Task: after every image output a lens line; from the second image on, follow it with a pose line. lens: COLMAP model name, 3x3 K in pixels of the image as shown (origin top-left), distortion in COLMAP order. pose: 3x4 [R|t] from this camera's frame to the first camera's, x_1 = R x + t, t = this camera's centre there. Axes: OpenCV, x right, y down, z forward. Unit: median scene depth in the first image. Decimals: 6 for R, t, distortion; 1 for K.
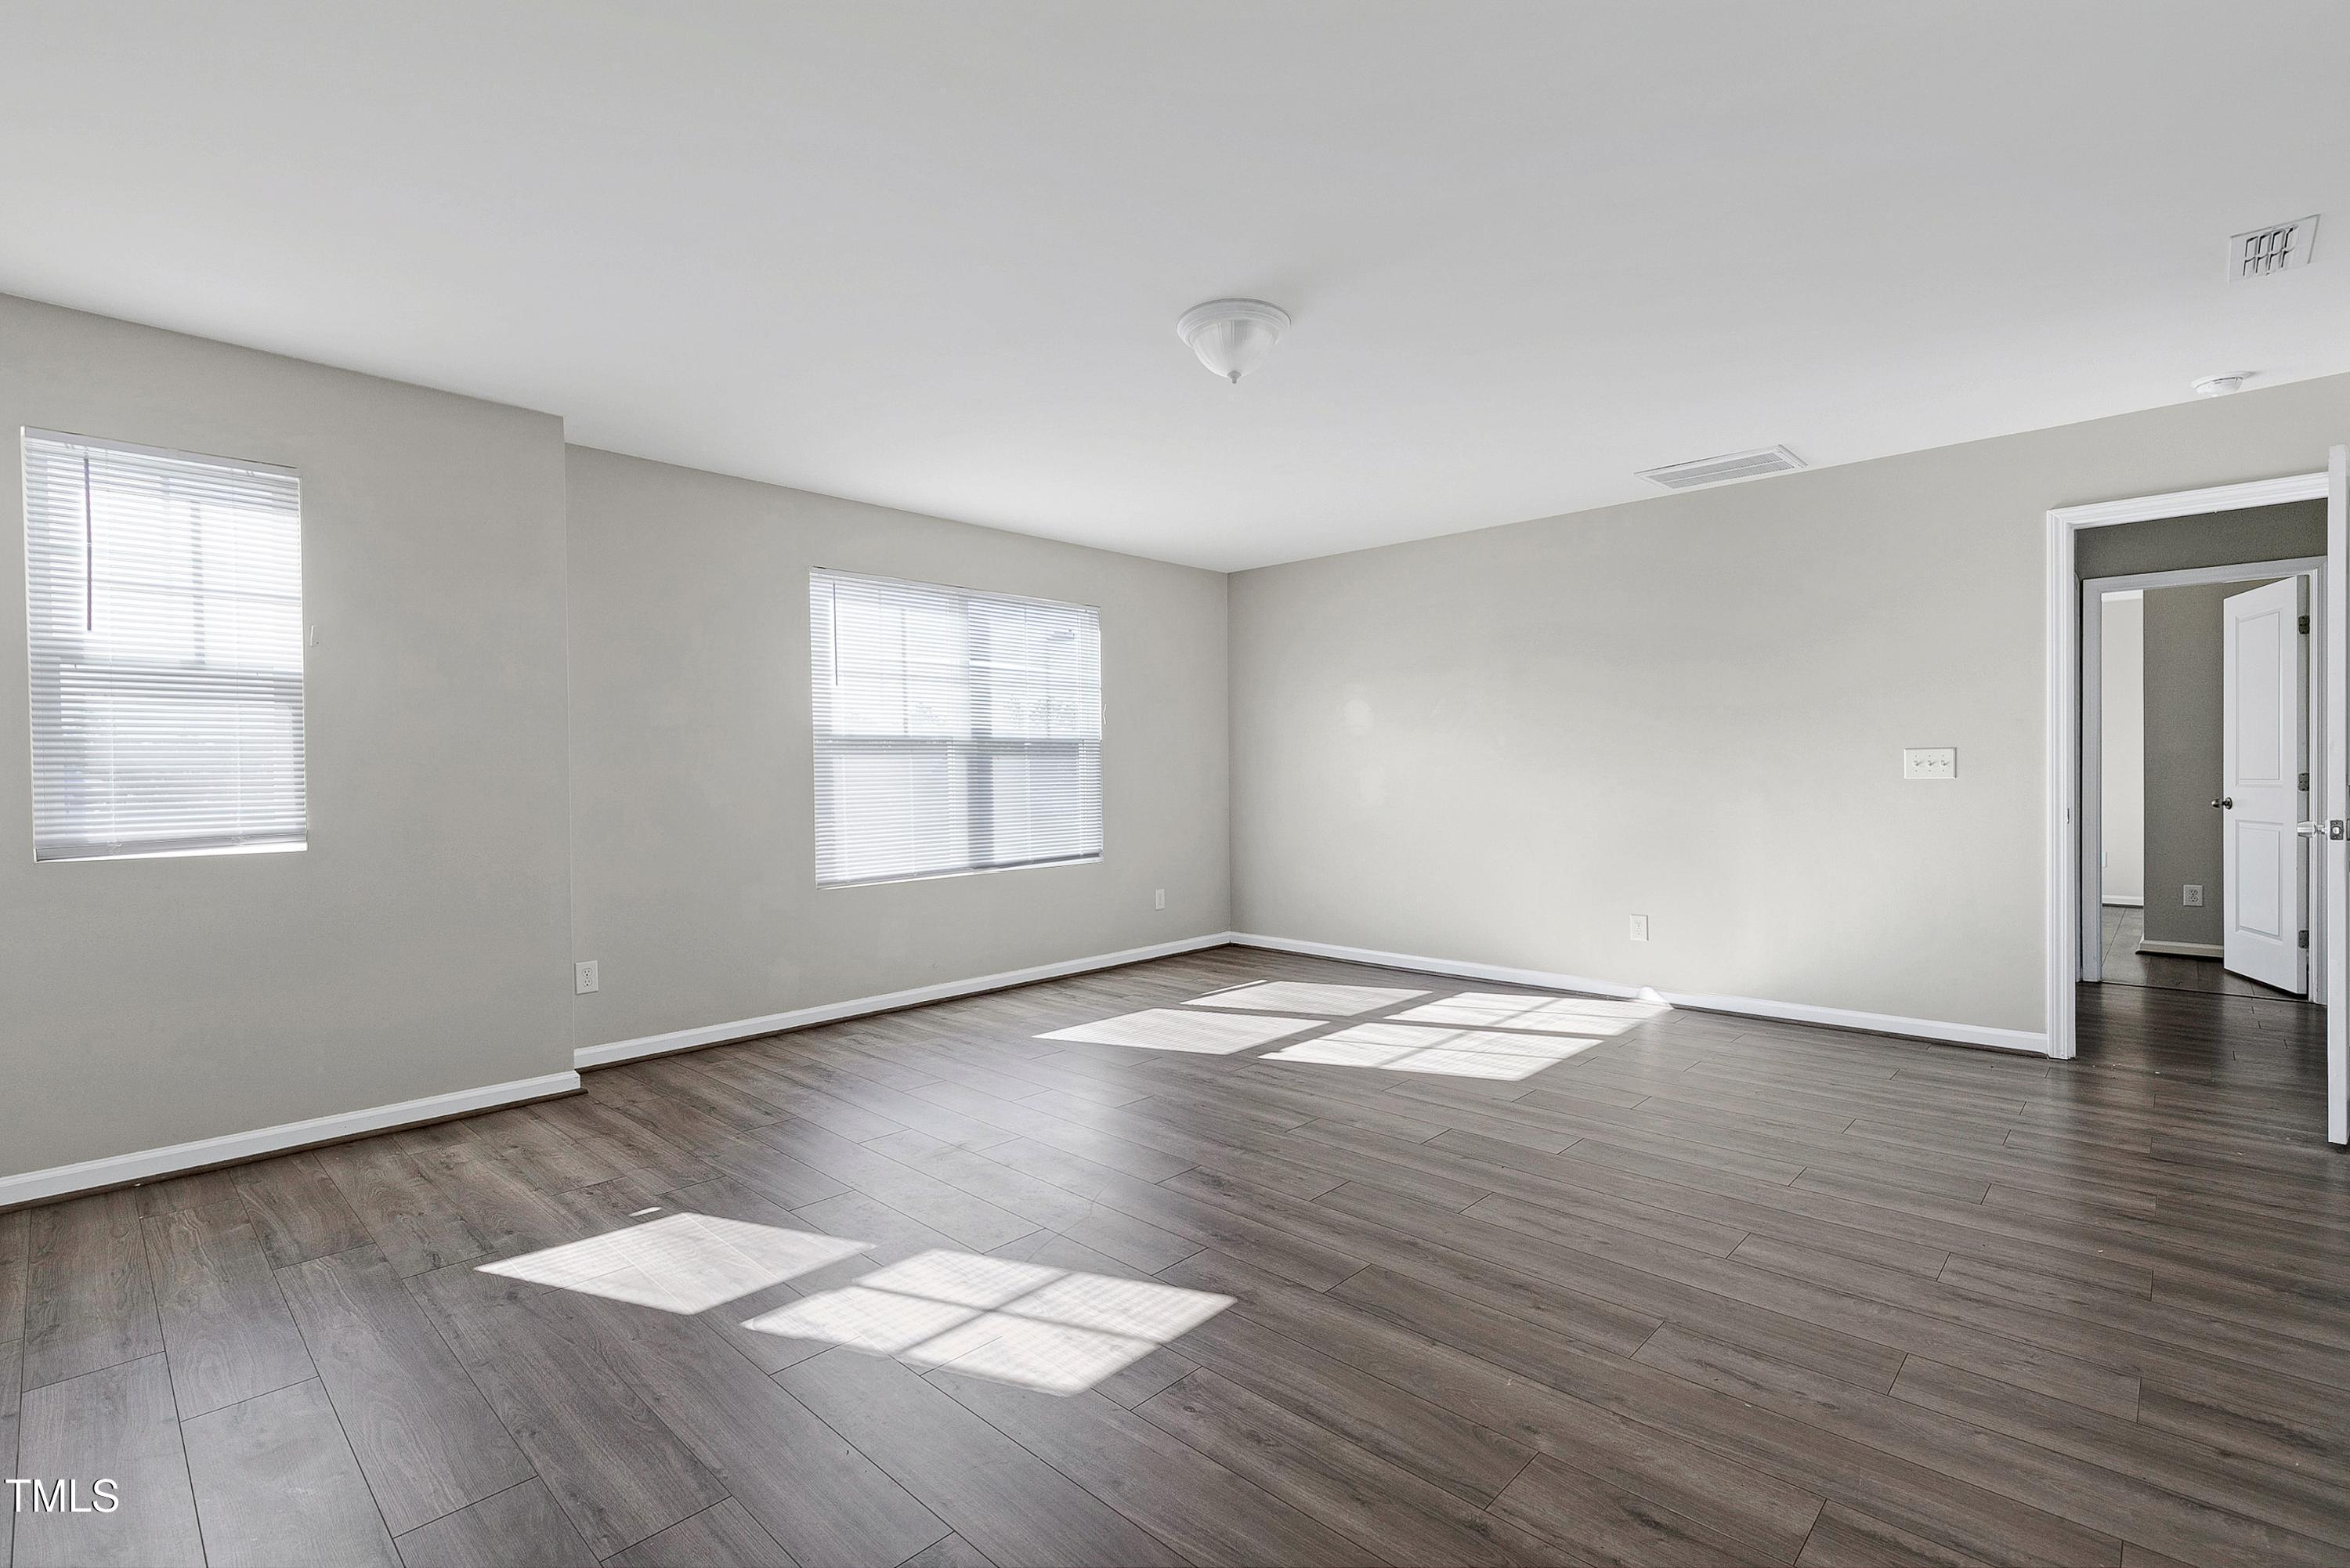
lens RADIAL K [[1067.0, 0, 1170.7], [0, 1067.0, 783.4], [0, 0, 1]] dist [0.009704, 0.000205]
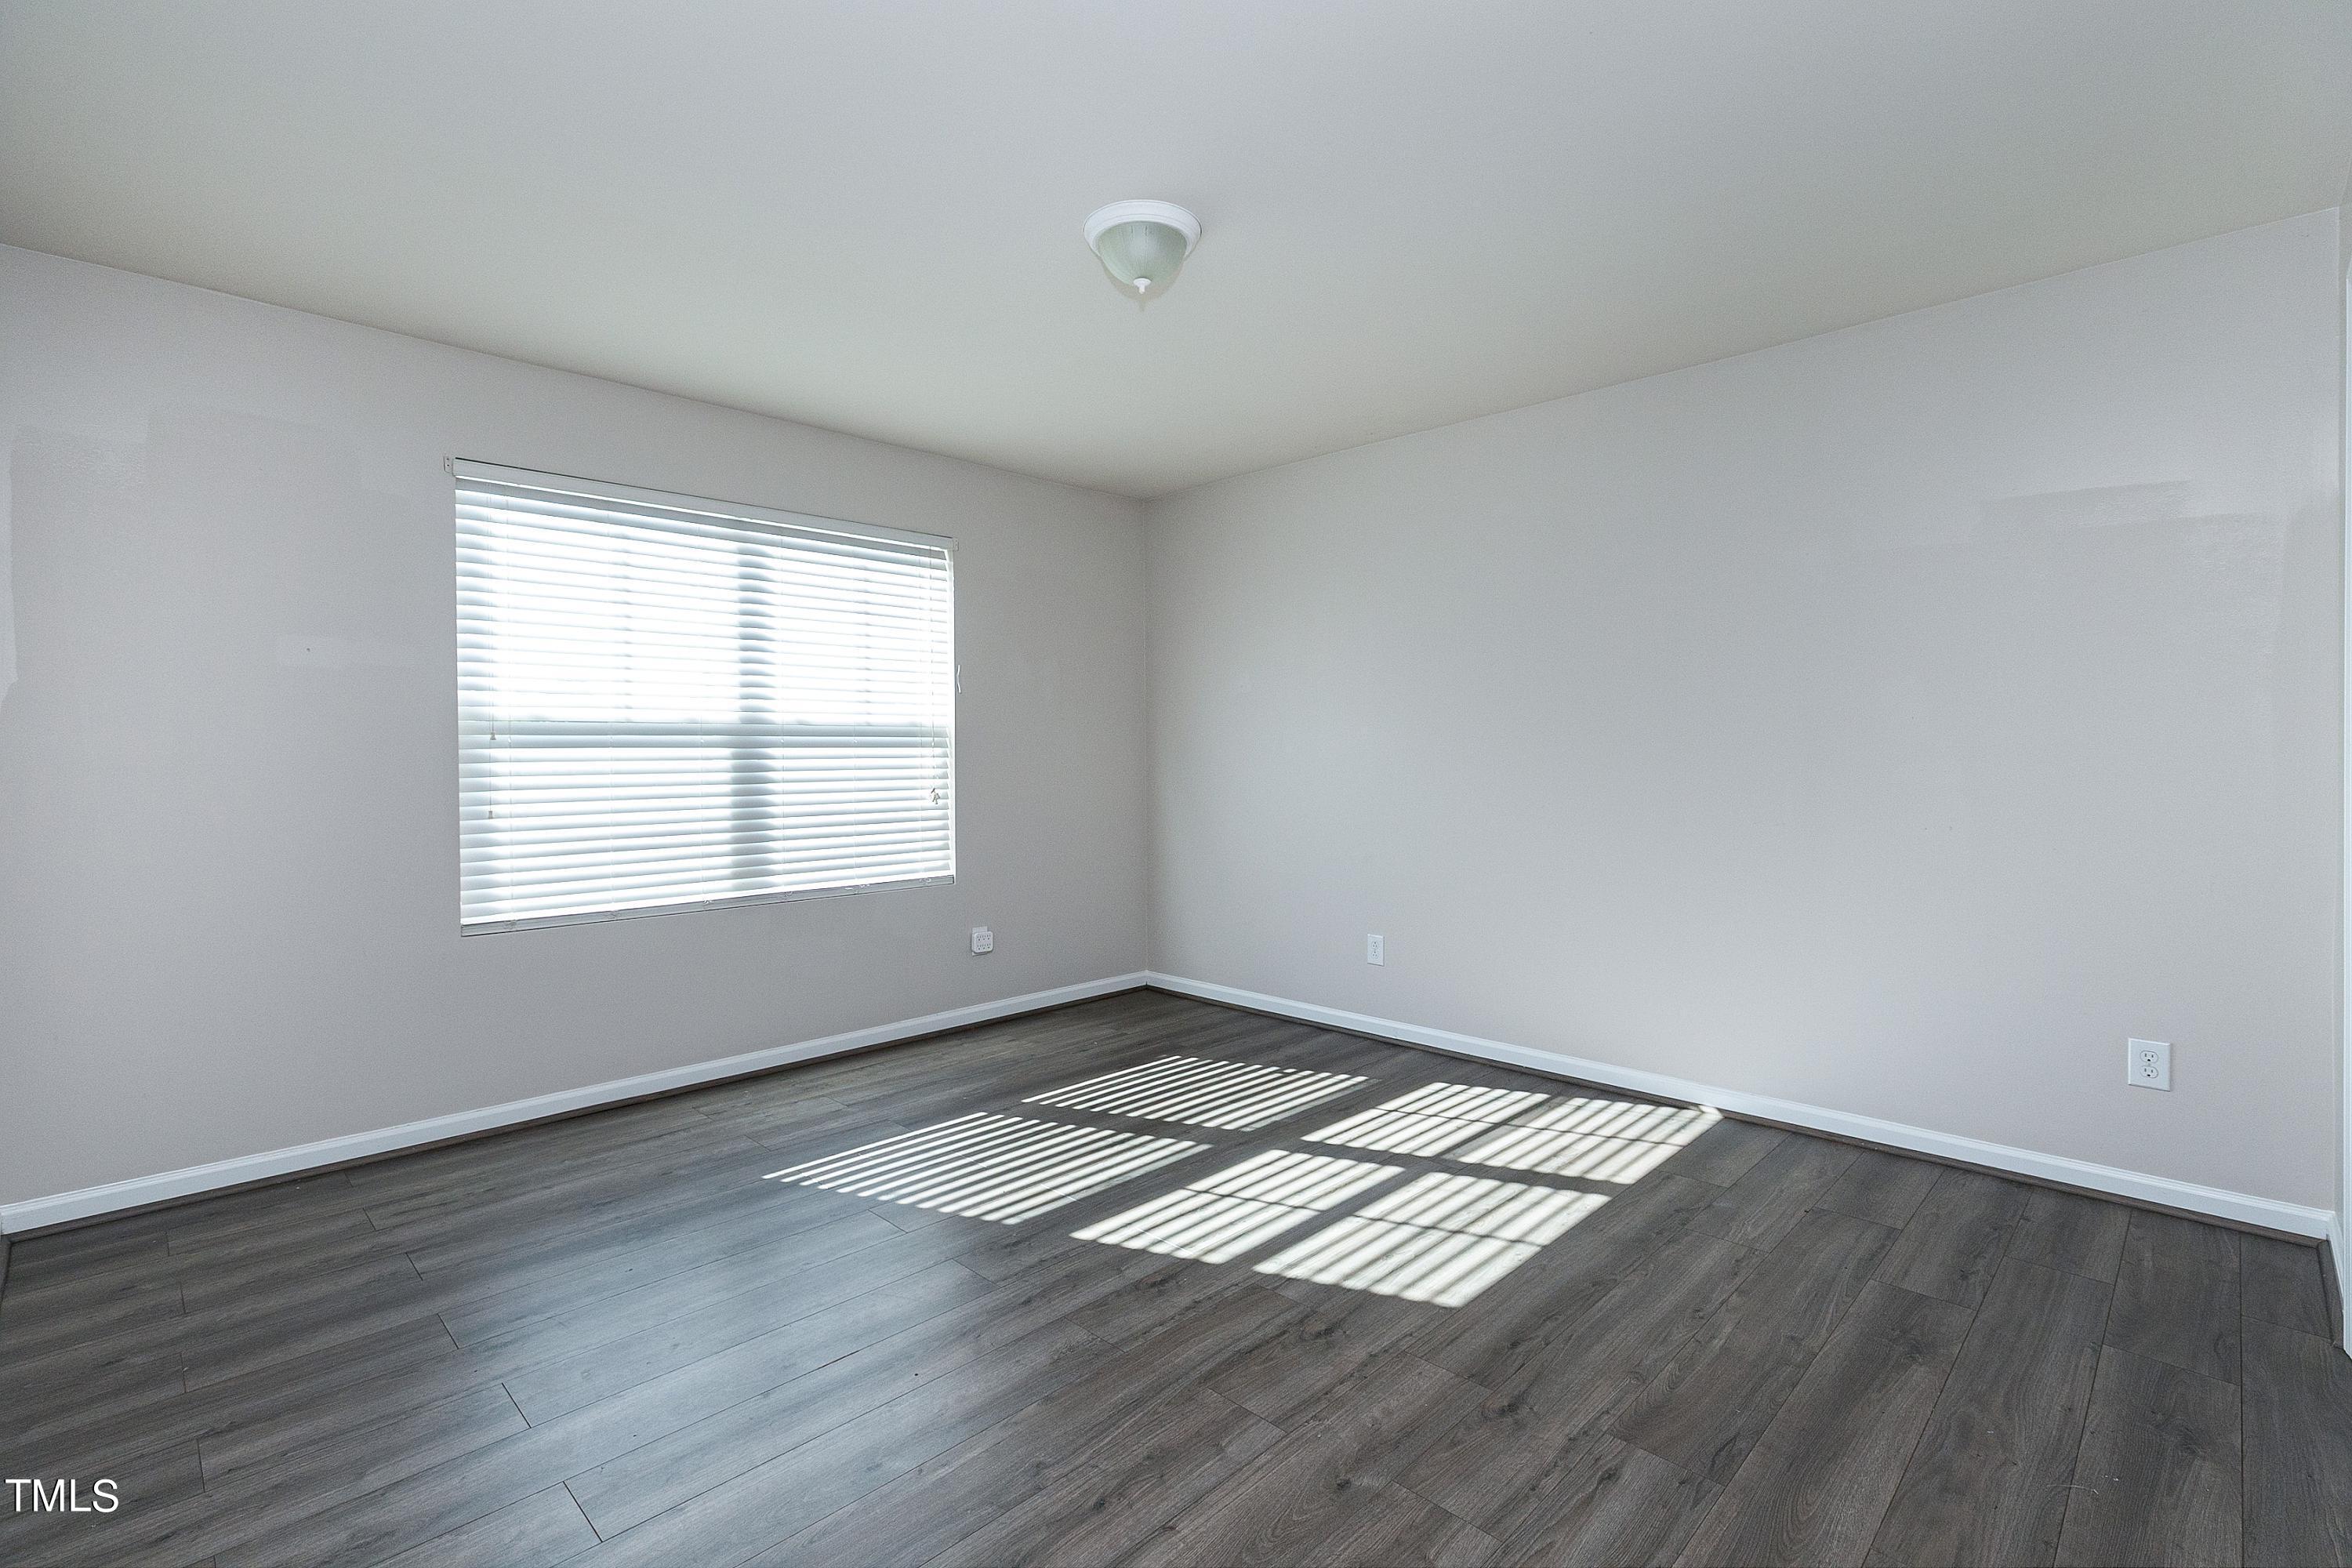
lens RADIAL K [[1067.9, 0, 1174.0], [0, 1067.9, 775.9], [0, 0, 1]] dist [0.009704, 0.000205]
pose [[0.999543, -0.006712, -0.029490, 0.152257], [0.006849, 0.999966, 0.004540, -0.009850], [0.029459, -0.004740, 0.999555, 0.348251]]
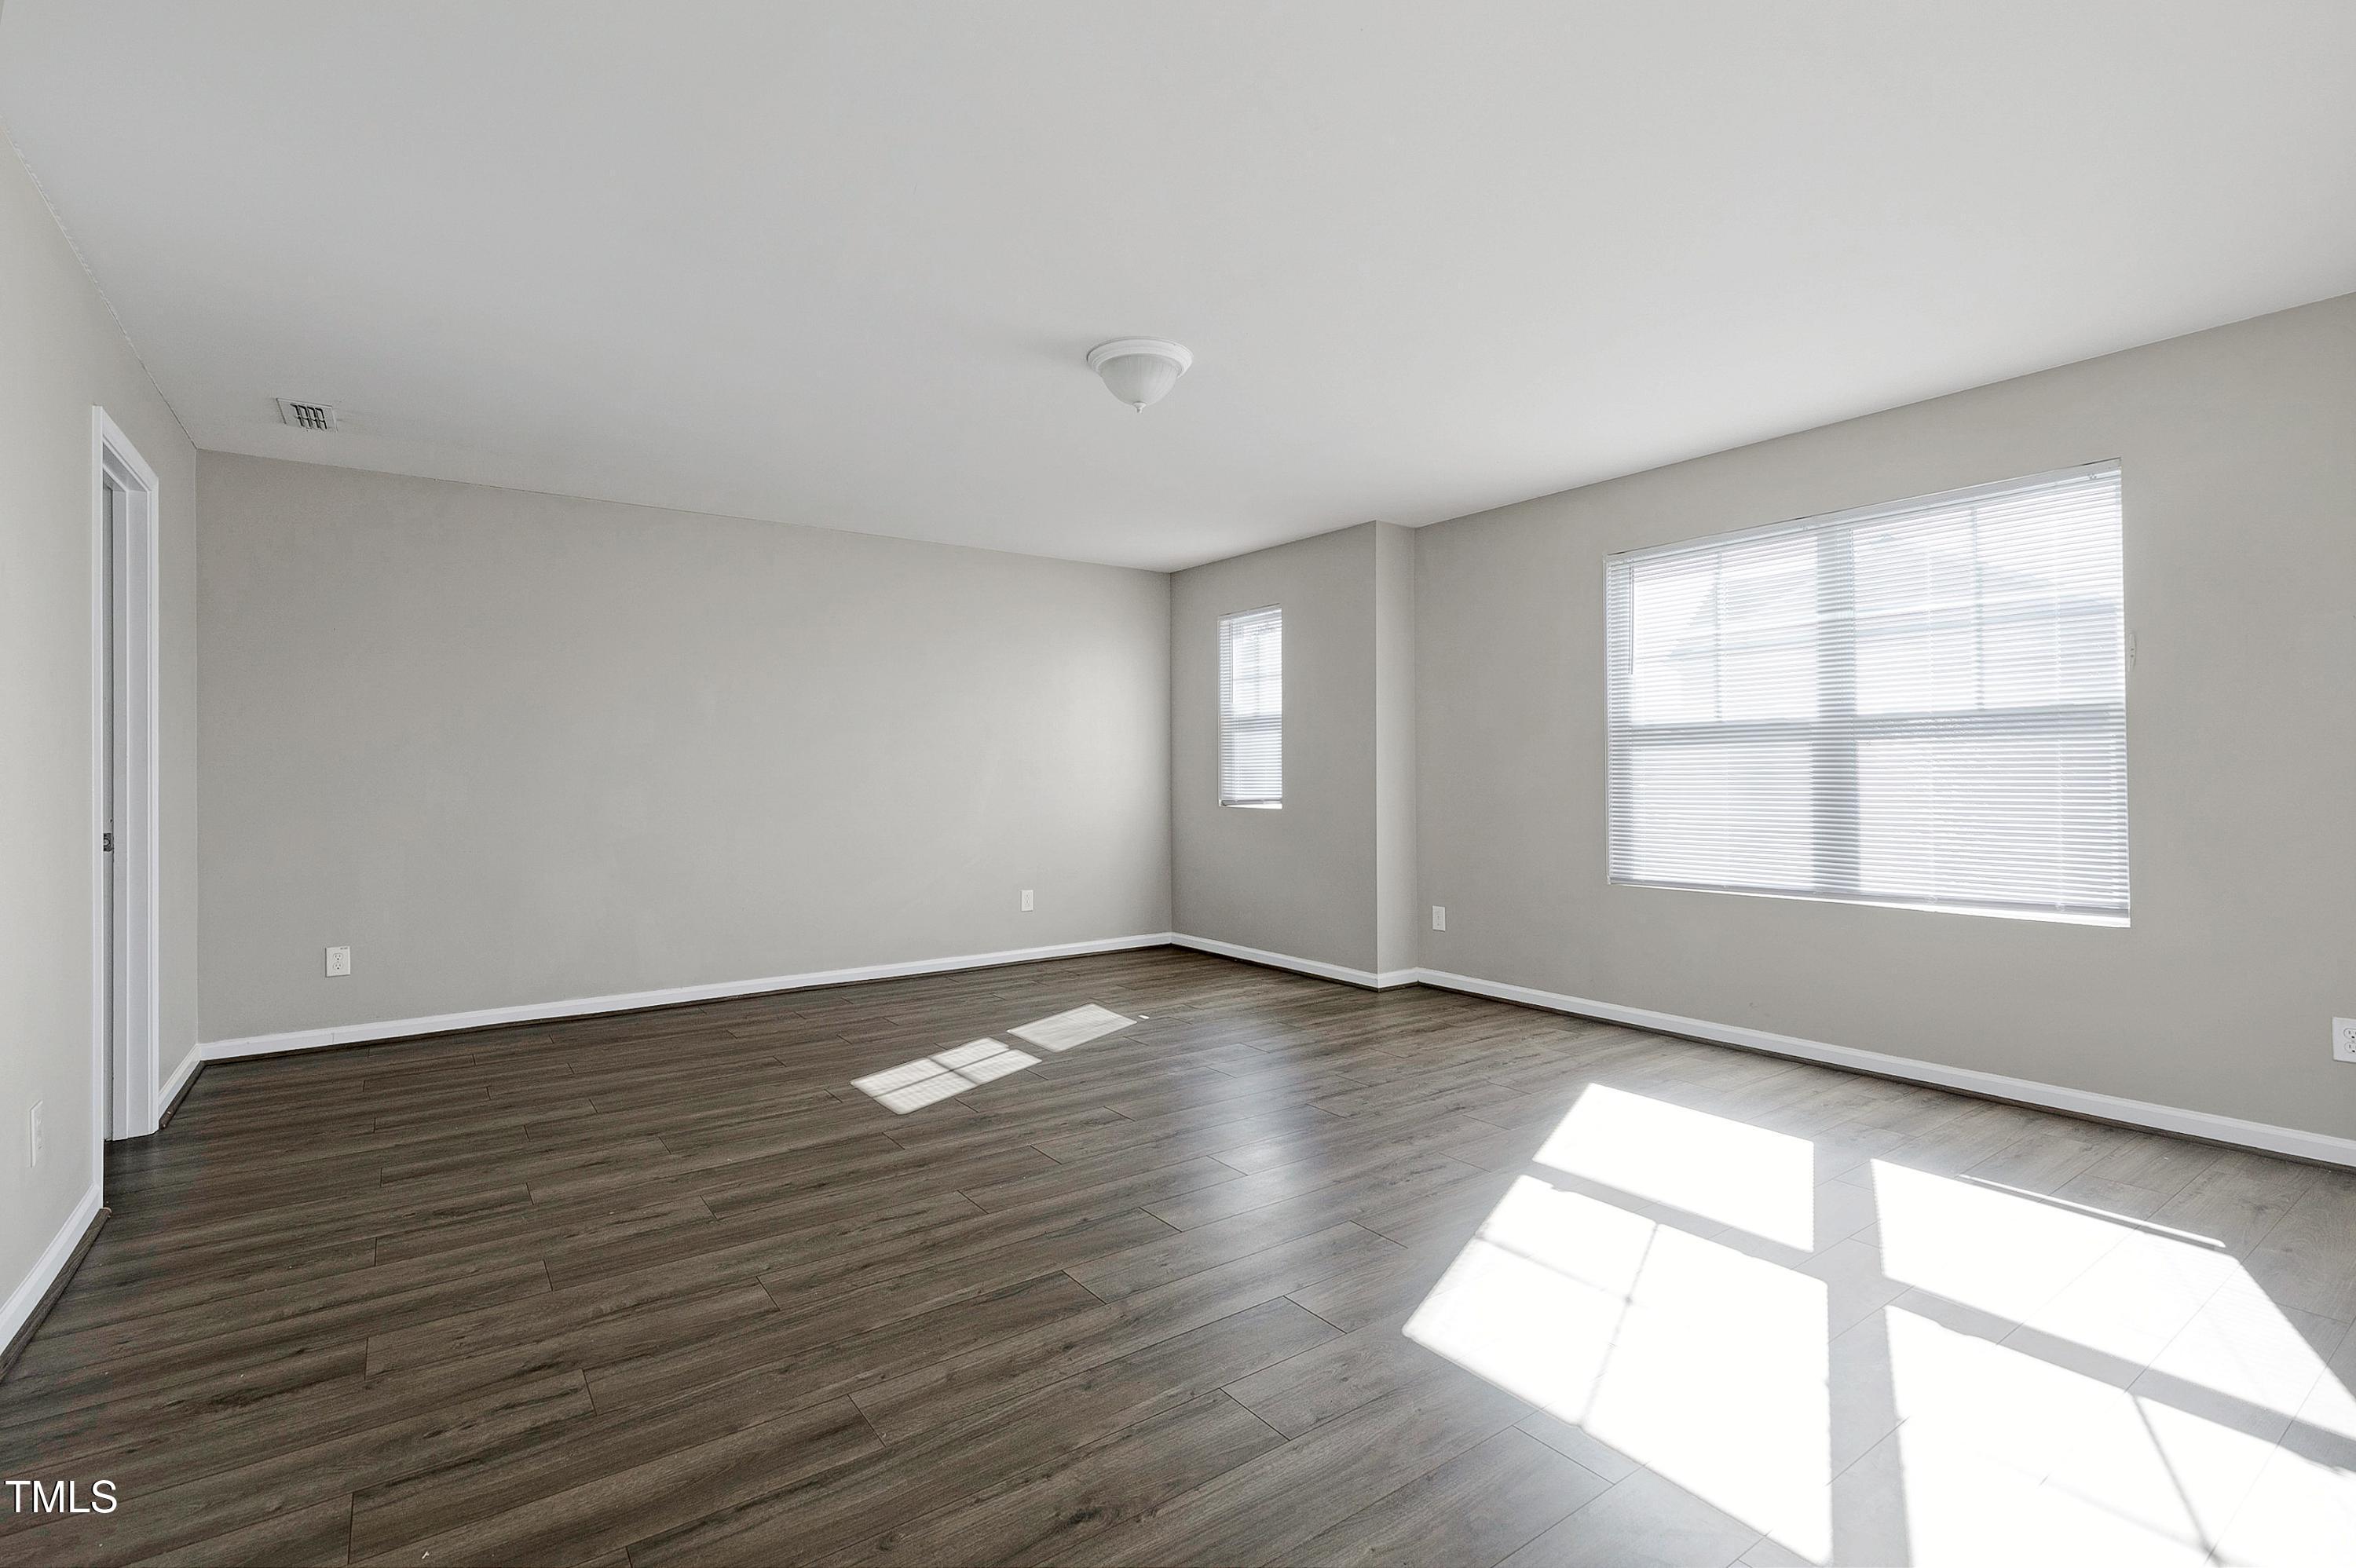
lens RADIAL K [[1069.7, 0, 1172.4], [0, 1069.7, 769.6], [0, 0, 1]] dist [0.009704, 0.000205]
pose [[-0.186565, 0.008508, -0.982406, 0.758803], [0.000327, 0.999963, 0.008598, -0.015985], [0.982443, 0.001283, -0.186561, 0.838881]]
